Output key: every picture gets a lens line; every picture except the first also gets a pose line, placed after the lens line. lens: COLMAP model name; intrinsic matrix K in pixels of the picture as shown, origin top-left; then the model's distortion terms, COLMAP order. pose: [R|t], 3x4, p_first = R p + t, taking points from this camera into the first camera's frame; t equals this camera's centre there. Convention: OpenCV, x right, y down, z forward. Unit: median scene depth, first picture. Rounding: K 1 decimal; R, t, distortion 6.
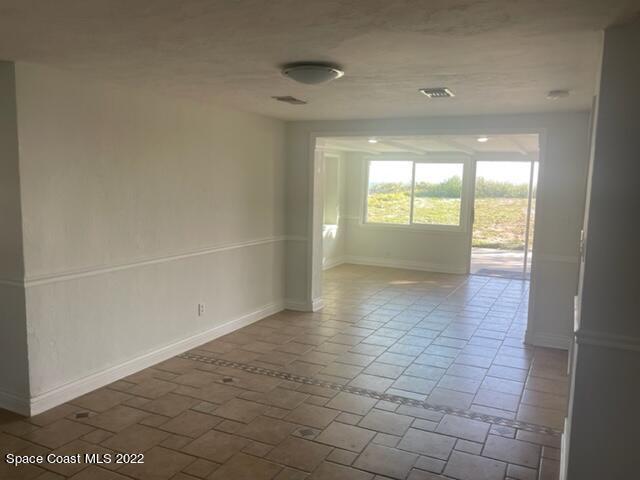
lens RADIAL K [[523.0, 0, 319.6], [0, 523.0, 241.8], [0, 0, 1]] dist [0.028882, -0.028149]
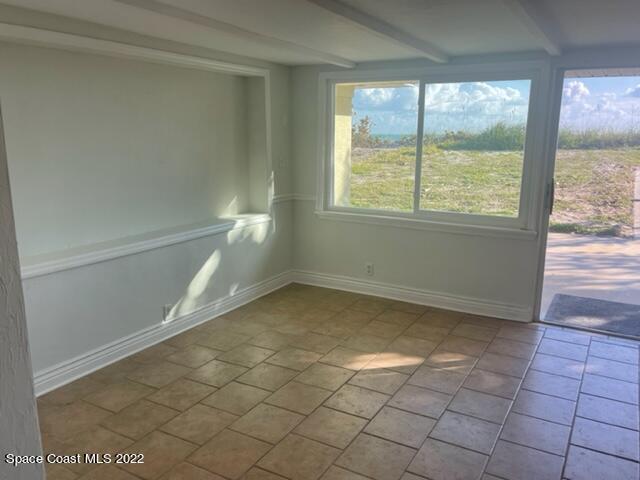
lens RADIAL K [[523.0, 0, 317.5], [0, 523.0, 241.9], [0, 0, 1]] dist [0.028882, -0.028149]
pose [[0.997146, -0.002161, -0.075462, 0.051318], [0.008724, 0.996192, 0.086746, -0.021160], [0.074987, -0.087157, 0.993368, 0.215621]]
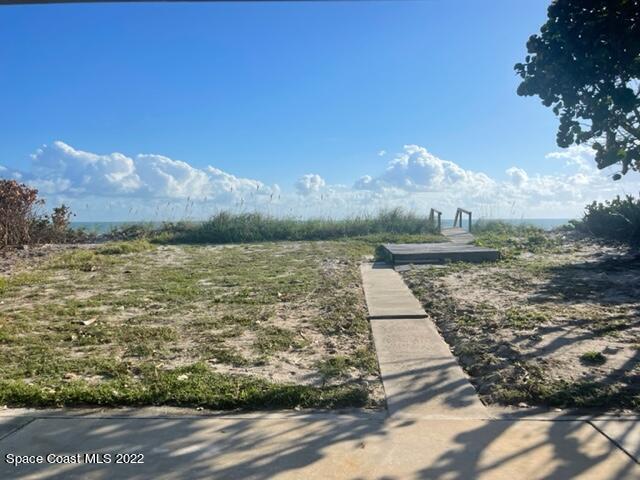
lens RADIAL K [[523.0, 0, 322.7], [0, 523.0, 243.9], [0, 0, 1]] dist [0.028882, -0.028149]
pose [[0.915345, -0.045019, 0.400145, 0.133172], [0.071971, 0.996020, -0.052578, -0.050074], [-0.396185, 0.076926, 0.914942, 0.401202]]
